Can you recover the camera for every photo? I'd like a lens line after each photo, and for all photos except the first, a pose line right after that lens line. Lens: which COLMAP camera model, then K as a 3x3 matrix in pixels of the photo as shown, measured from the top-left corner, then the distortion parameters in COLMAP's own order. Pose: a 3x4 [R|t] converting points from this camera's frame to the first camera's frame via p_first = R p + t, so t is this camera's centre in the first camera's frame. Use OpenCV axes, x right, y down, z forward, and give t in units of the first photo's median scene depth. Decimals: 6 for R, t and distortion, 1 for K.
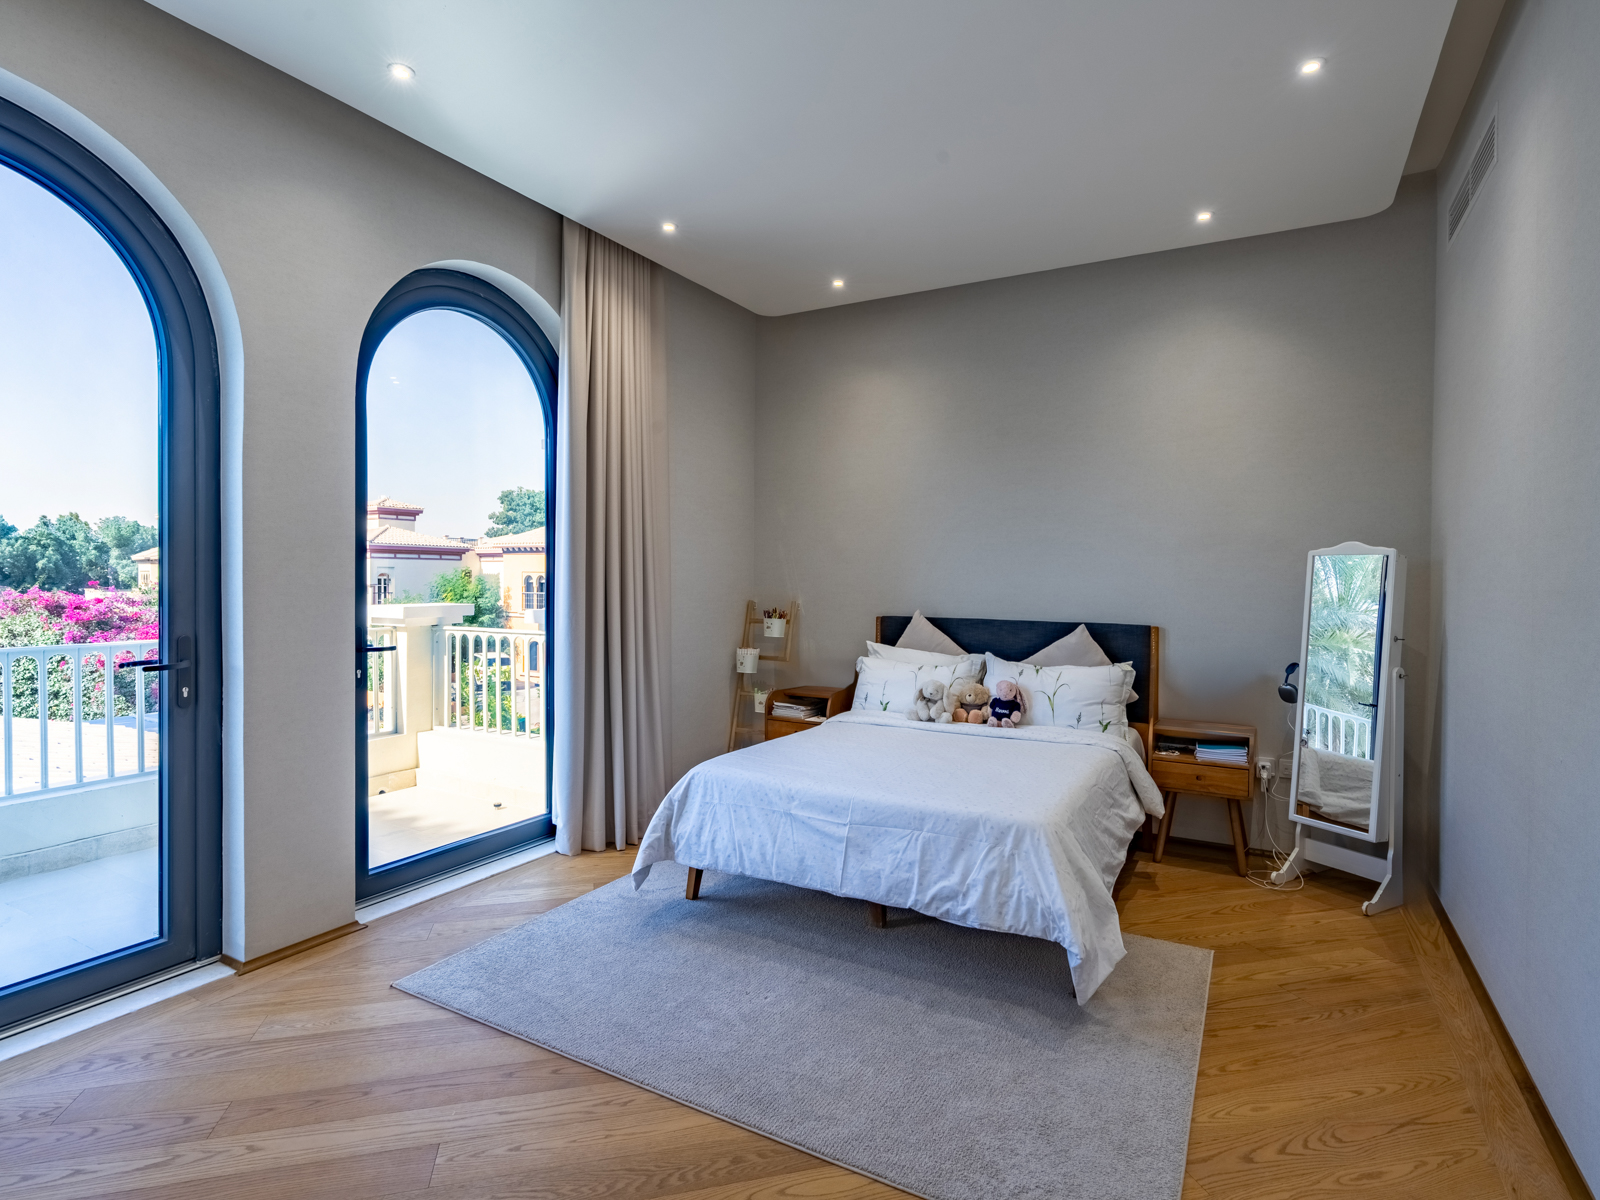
lens RADIAL K [[829.8, 0, 810.9], [0, 829.8, 591.5], [0, 0, 1]] dist [-0.007116, 0.002616]
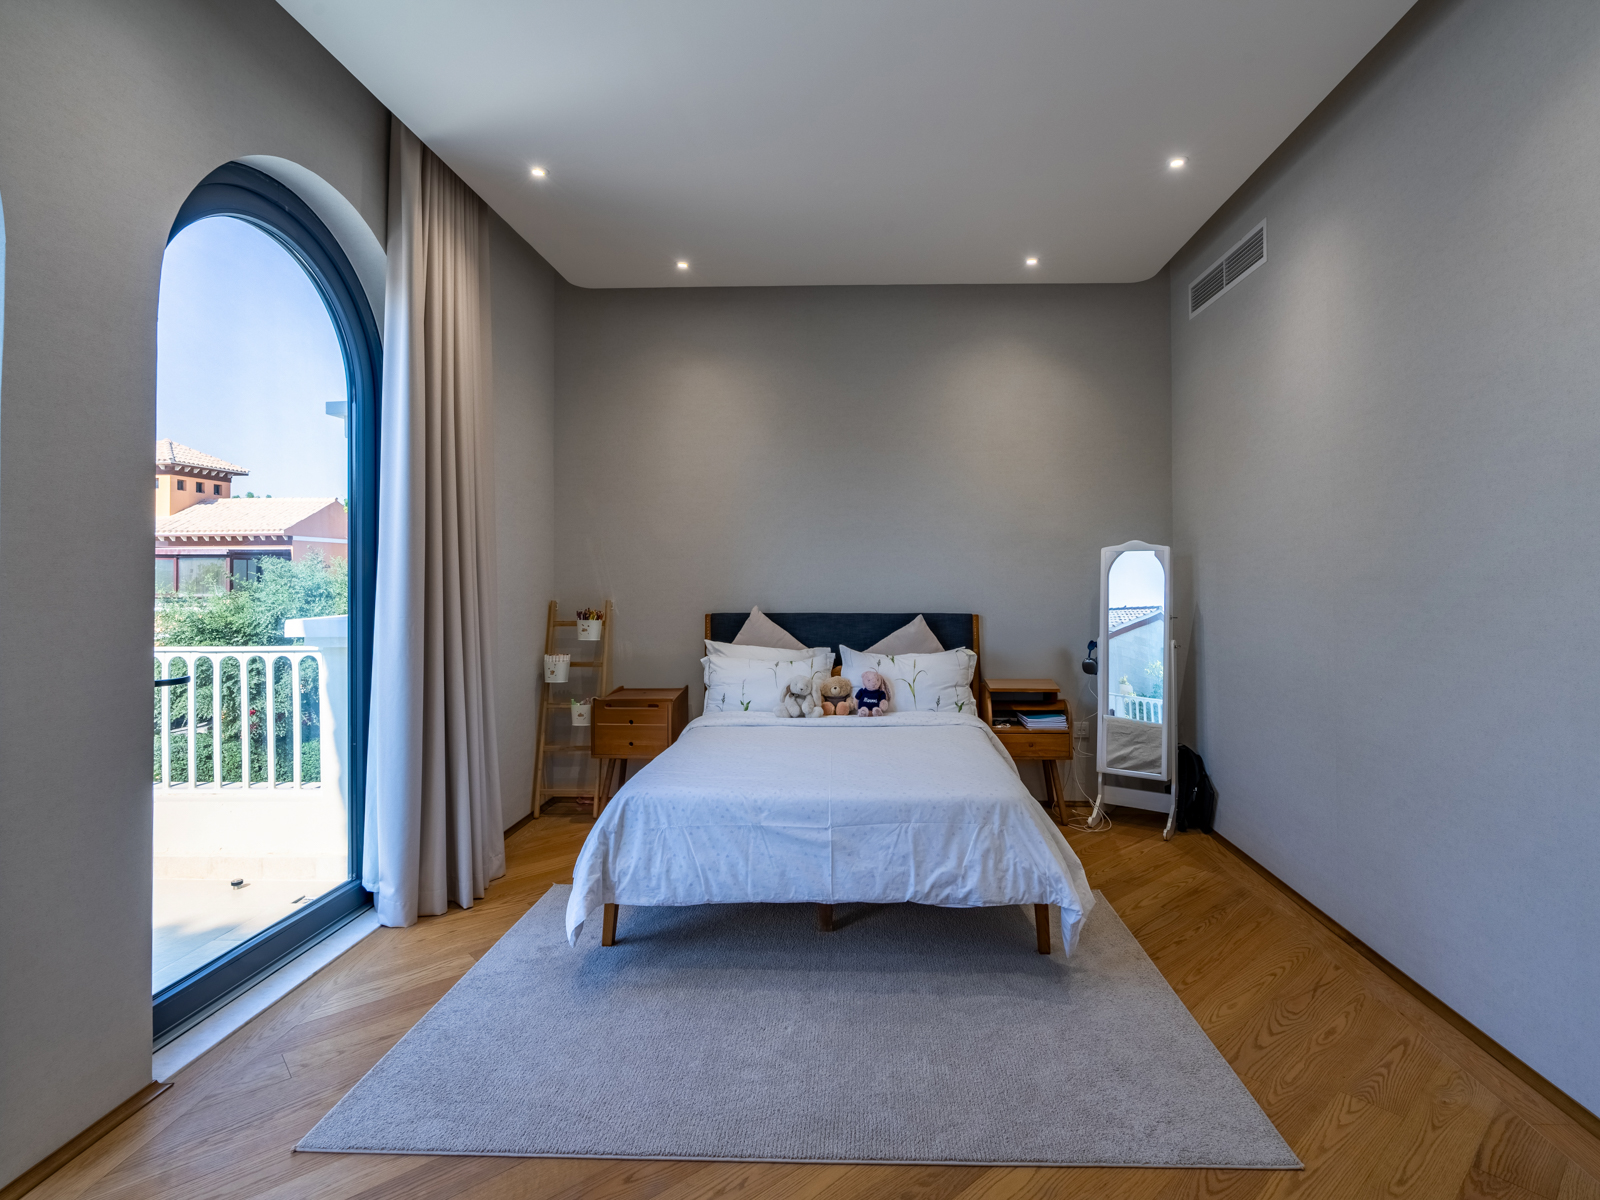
lens RADIAL K [[829.8, 0, 858.5], [0, 829.8, 564.4], [0, 0, 1]] dist [-0.007116, 0.002616]
pose [[0.885200, -0.005188, 0.465182, -0.320560], [0.017609, 0.999595, -0.022359, -0.003976], [-0.464878, 0.027983, 0.884932, 0.101300]]
